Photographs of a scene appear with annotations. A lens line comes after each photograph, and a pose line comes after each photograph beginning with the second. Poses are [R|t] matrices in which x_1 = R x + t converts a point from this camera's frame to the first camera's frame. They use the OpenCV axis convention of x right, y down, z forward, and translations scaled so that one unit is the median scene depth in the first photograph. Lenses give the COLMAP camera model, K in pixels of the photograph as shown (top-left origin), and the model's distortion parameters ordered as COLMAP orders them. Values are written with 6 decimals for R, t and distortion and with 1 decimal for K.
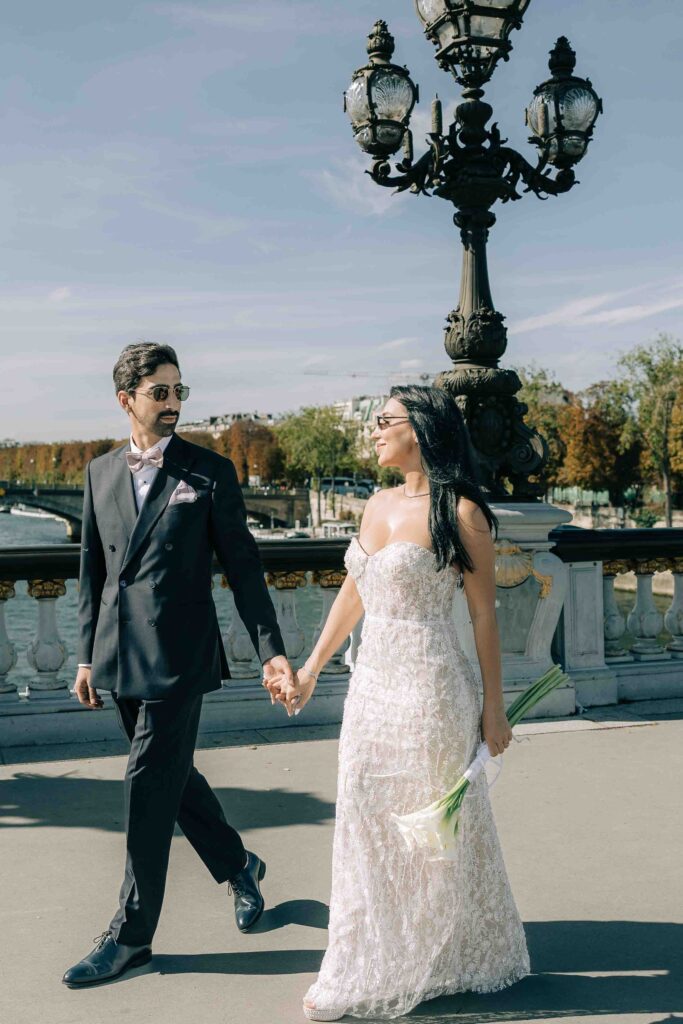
lens RADIAL K [[1315.6, 0, 346.9], [0, 1315.6, 509.1], [0, 0, 1]] dist [-0.005296, 0.000000]
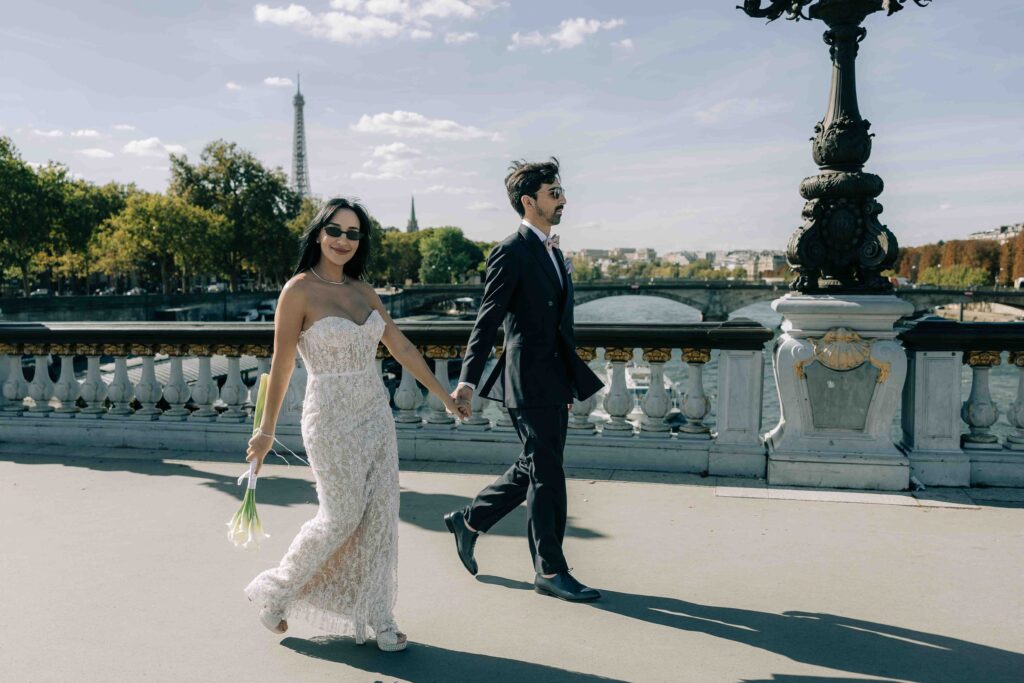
lens RADIAL K [[980.0, 0, 491.3], [0, 980.0, 380.3], [0, 0, 1]] dist [0.016590, 0.000000]
pose [[0.821605, 0.060287, -0.566860, 0.337747], [-0.015223, 0.996358, 0.083902, 0.002197], [0.569854, -0.060305, 0.819530, 0.140680]]
